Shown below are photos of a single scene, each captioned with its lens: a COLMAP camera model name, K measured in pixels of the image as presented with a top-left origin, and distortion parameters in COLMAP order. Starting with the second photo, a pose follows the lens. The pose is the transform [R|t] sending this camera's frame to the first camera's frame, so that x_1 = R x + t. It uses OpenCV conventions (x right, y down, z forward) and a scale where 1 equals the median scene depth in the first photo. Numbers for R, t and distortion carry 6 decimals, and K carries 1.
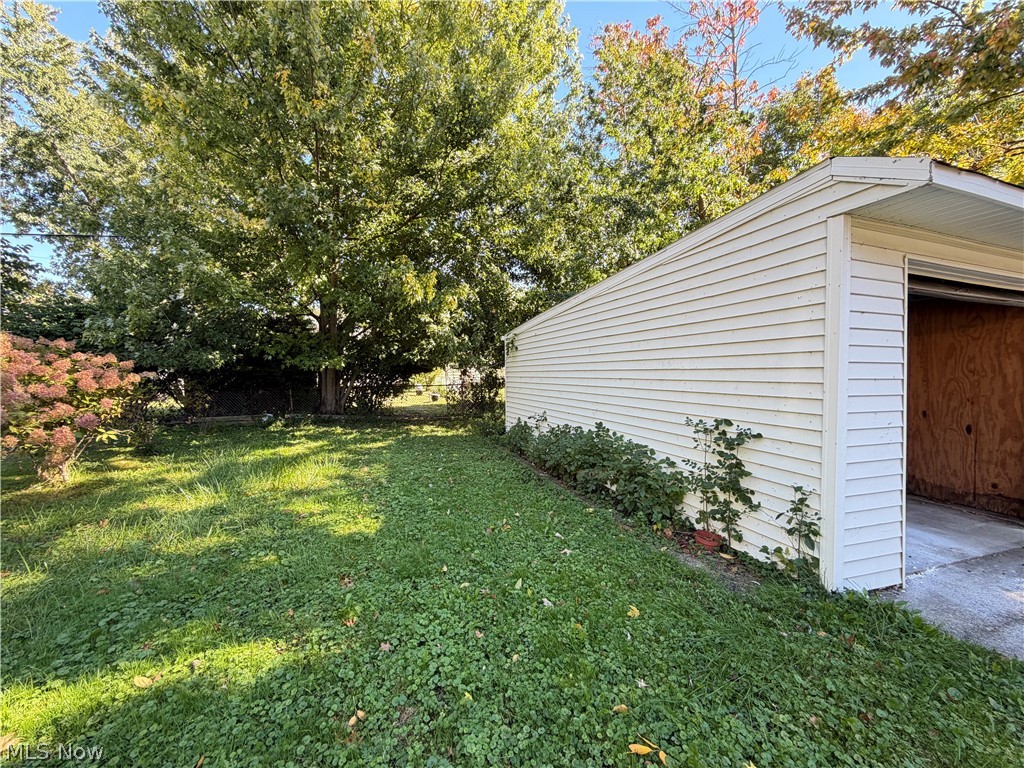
lens RADIAL K [[408.4, 0, 509.5], [0, 408.4, 384.9], [0, 0, 1]] dist [0.000286, -0.000152]
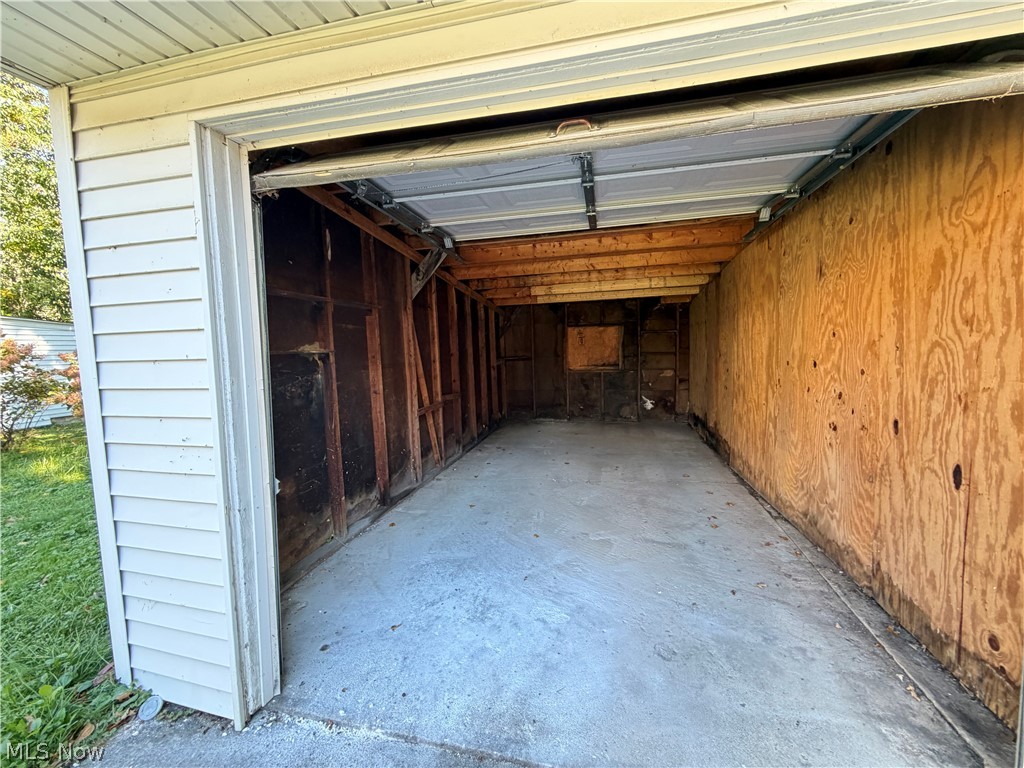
lens RADIAL K [[408.4, 0, 509.5], [0, 408.4, 384.9], [0, 0, 1]] dist [0.000286, -0.000152]
pose [[0.841263, 0.022399, -0.540162, 0.986136], [0.016516, 0.997610, 0.067091, -0.007450], [0.540374, -0.065362, 0.838882, 0.470378]]
